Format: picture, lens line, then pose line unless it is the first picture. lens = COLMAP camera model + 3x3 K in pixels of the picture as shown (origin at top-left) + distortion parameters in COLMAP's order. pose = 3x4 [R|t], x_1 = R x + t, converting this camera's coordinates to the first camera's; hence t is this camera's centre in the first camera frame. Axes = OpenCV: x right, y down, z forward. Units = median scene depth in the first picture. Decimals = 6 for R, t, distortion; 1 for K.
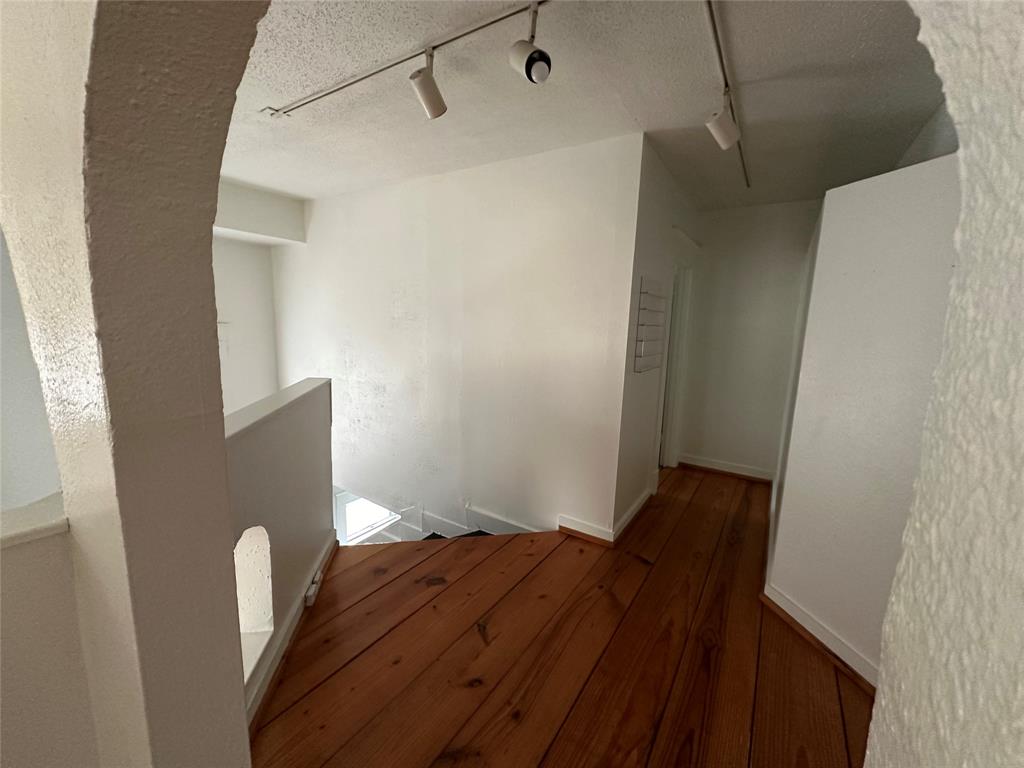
lens RADIAL K [[408.1, 0, 515.2], [0, 408.1, 382.2], [0, 0, 1]] dist [-0.003246, 0.000491]
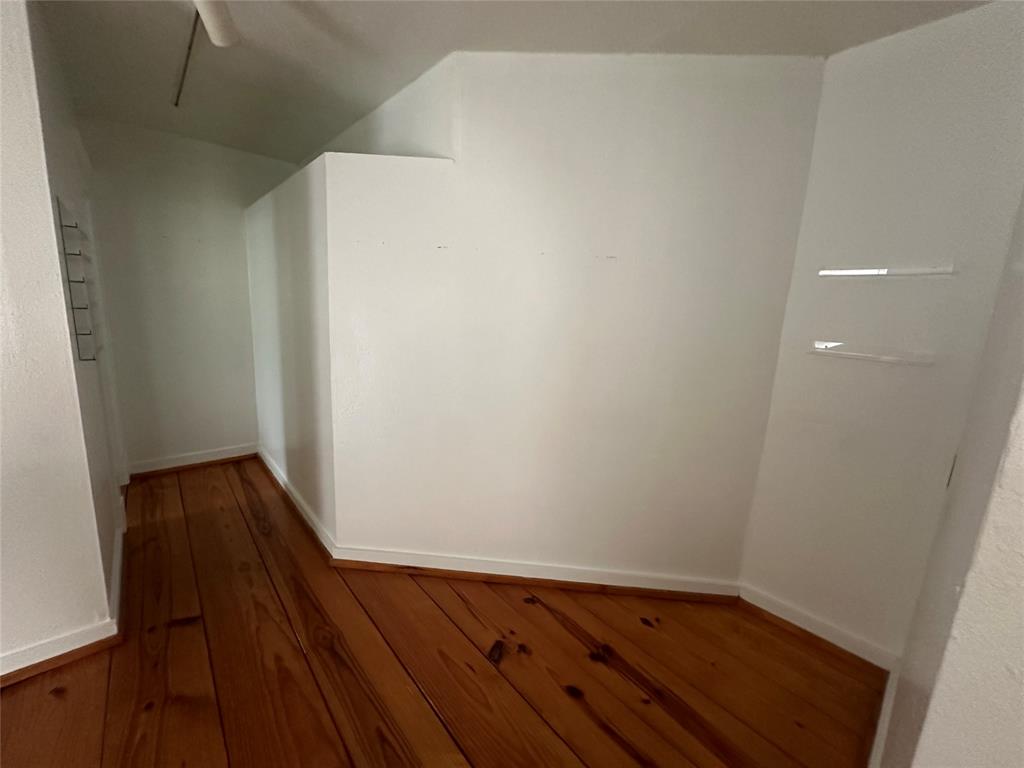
lens RADIAL K [[408.1, 0, 515.2], [0, 408.1, 382.2], [0, 0, 1]] dist [-0.003246, 0.000491]
pose [[0.256091, -0.191187, 0.947557, -0.121634], [0.104677, 0.979966, 0.169436, -0.024844], [-0.960968, 0.055796, 0.270973, 0.236061]]
